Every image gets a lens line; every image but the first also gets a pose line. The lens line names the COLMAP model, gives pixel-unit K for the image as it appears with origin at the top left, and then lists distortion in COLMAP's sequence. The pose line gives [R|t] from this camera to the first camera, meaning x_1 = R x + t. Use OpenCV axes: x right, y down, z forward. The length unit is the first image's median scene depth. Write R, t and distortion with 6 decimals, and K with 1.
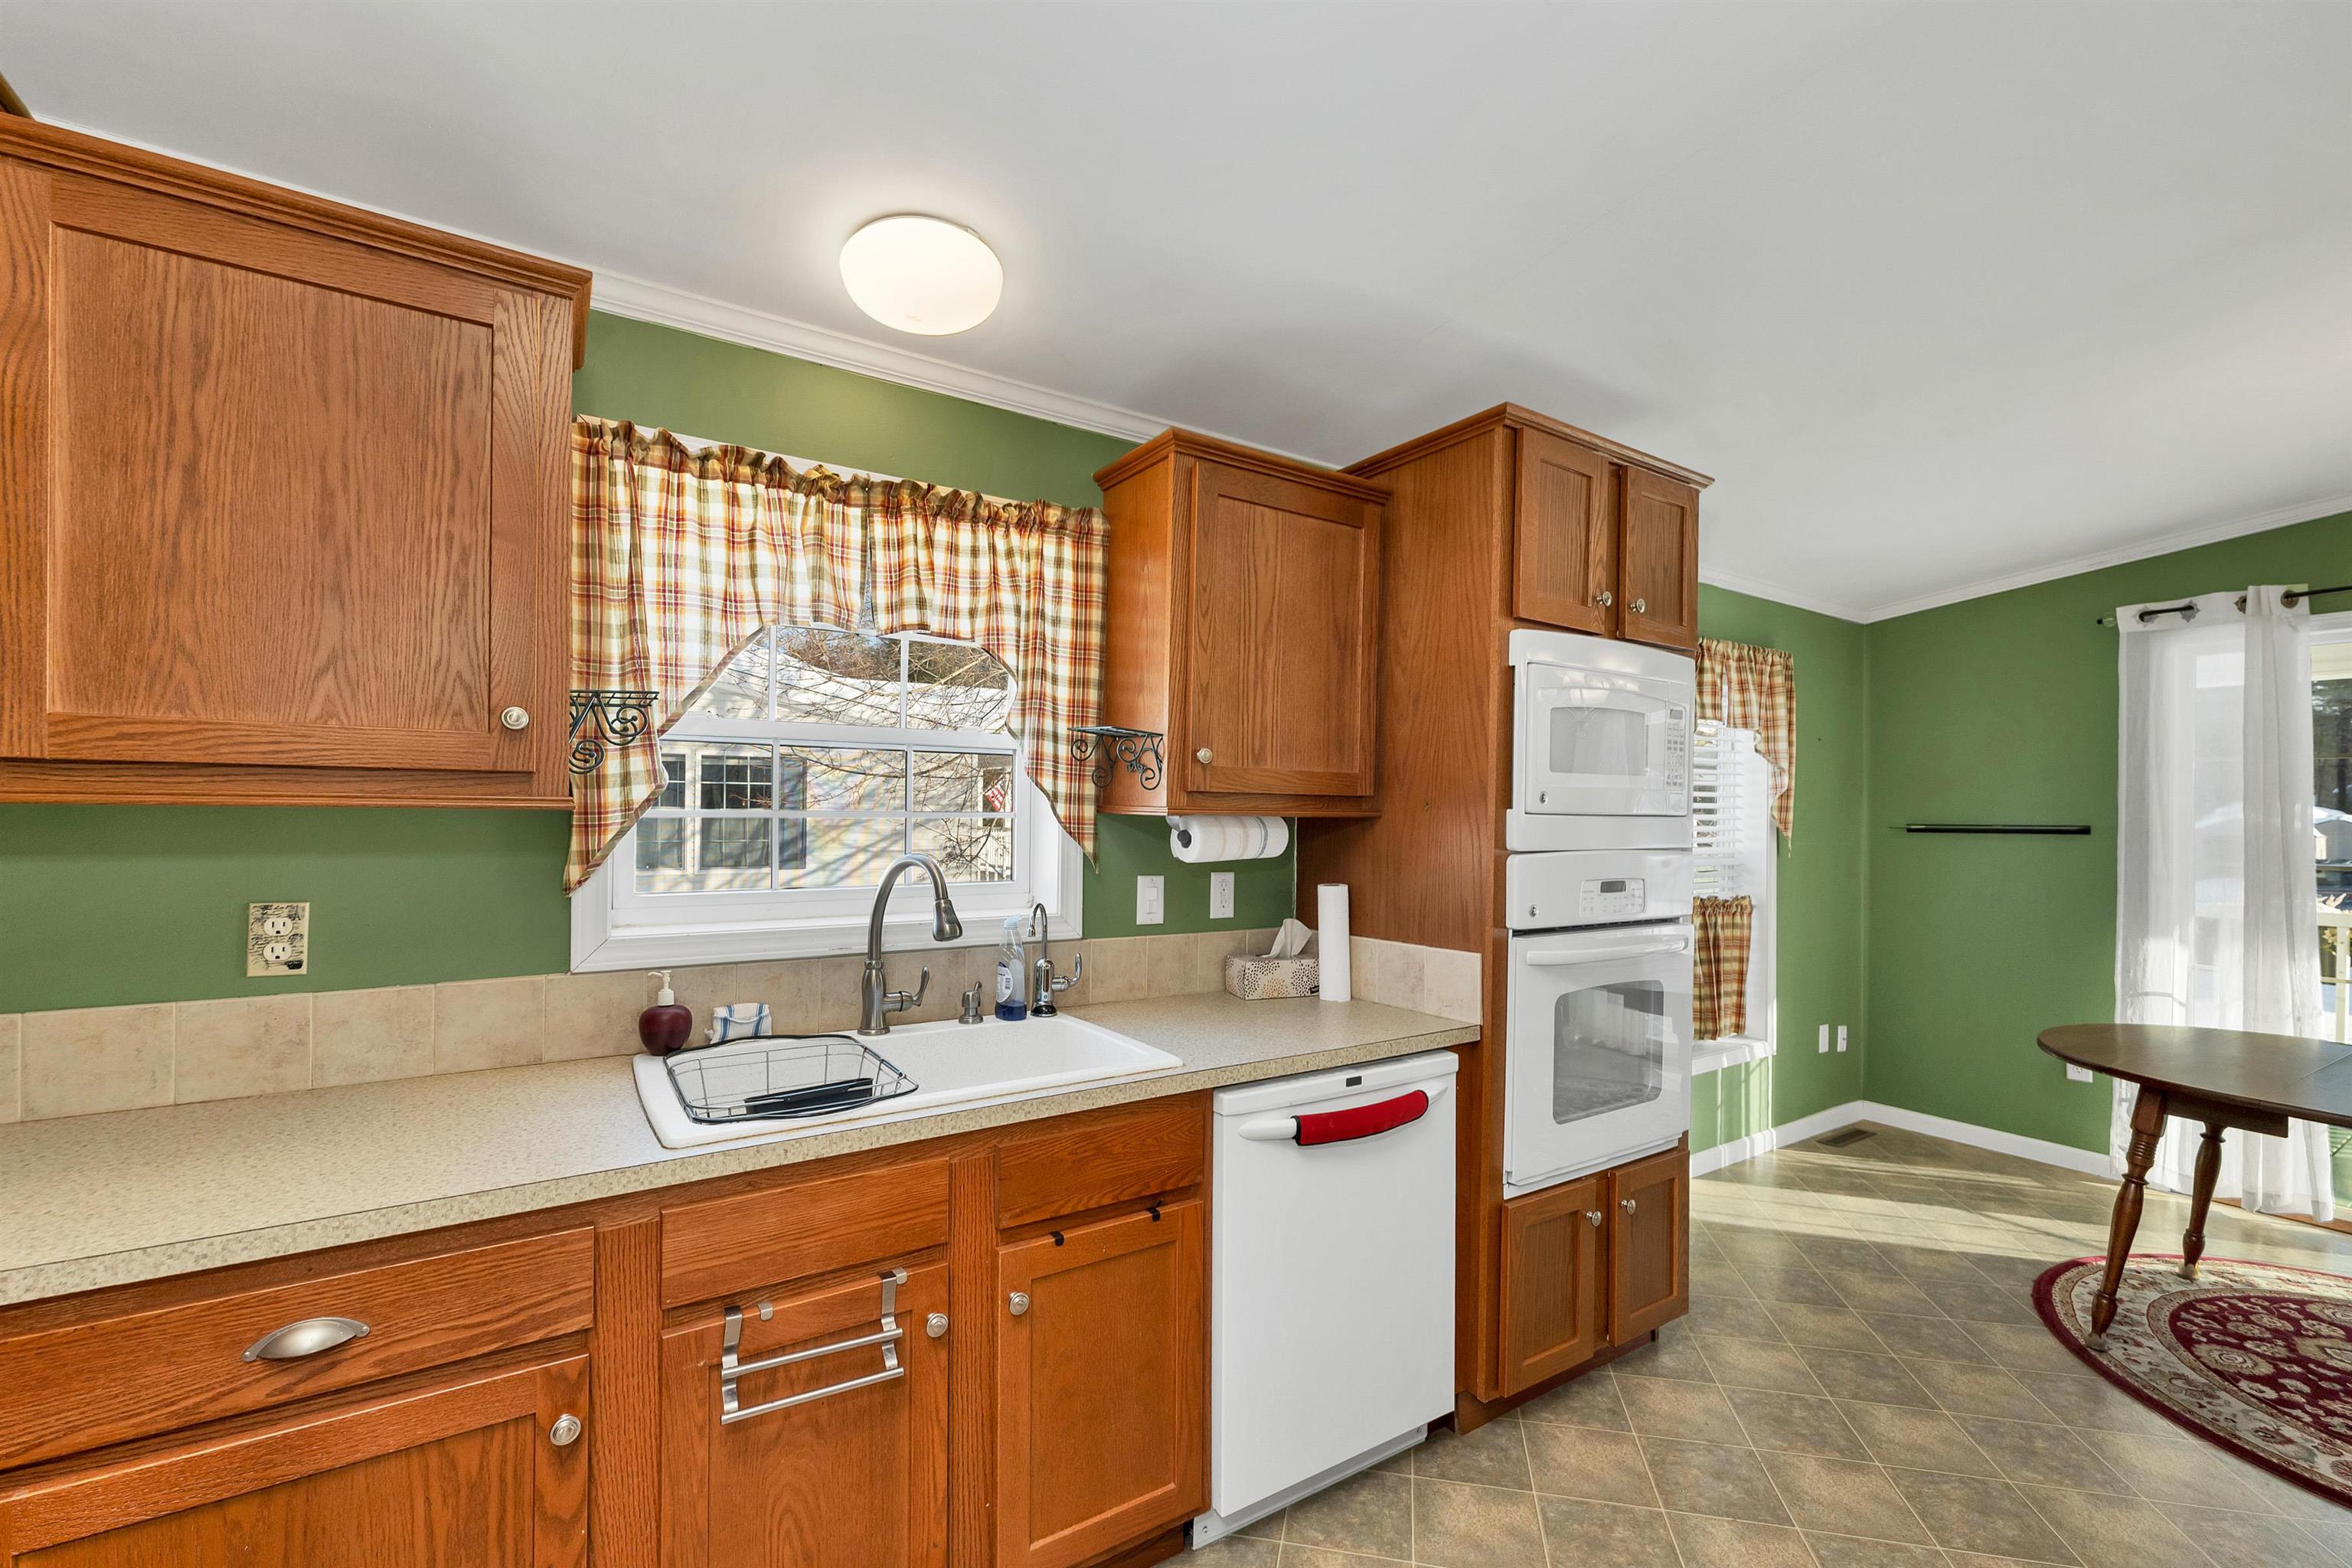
lens RADIAL K [[963.8, 0, 1176.0], [0, 963.8, 815.0], [0, 0, 1]] dist [0.000456, -0.000830]
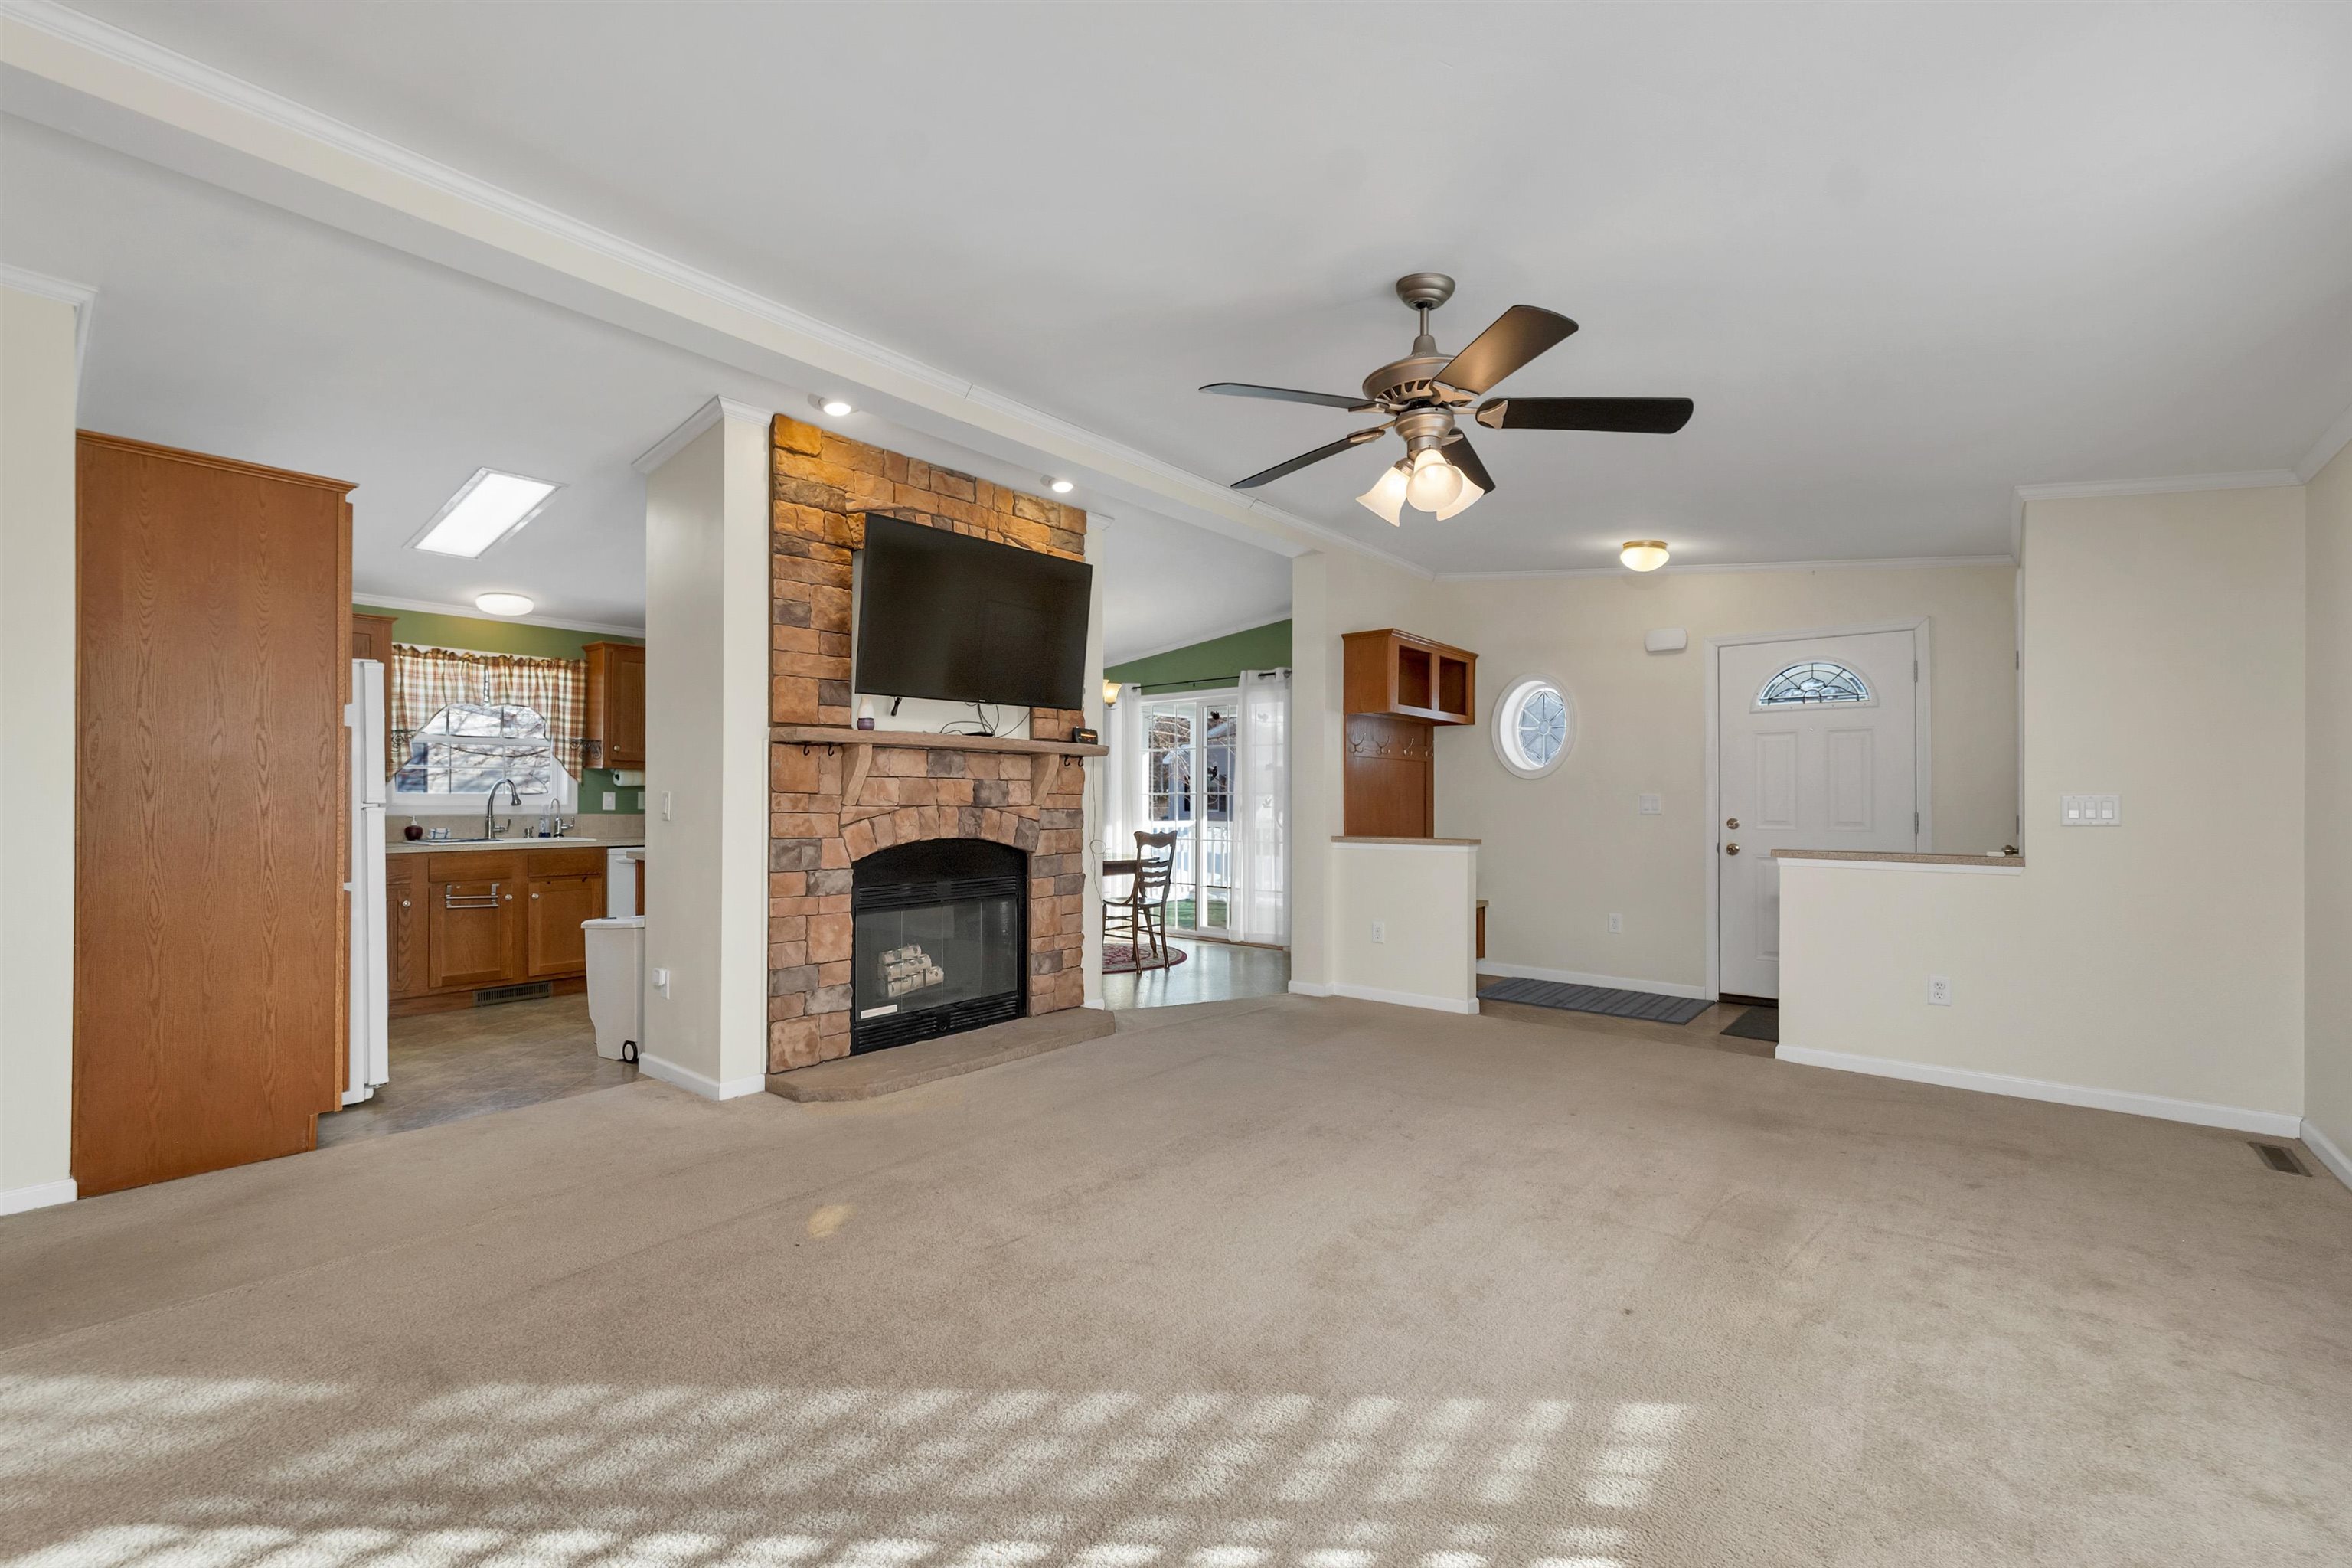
lens RADIAL K [[978.0, 0, 1176.0], [0, 978.0, 796.7], [0, 0, 1]] dist [-0.000825, -0.000057]
pose [[0.953942, -0.006688, 0.299916, 0.719678], [0.007741, 0.999967, -0.002323, 0.101734], [-0.299891, 0.004538, 0.953963, -2.253442]]
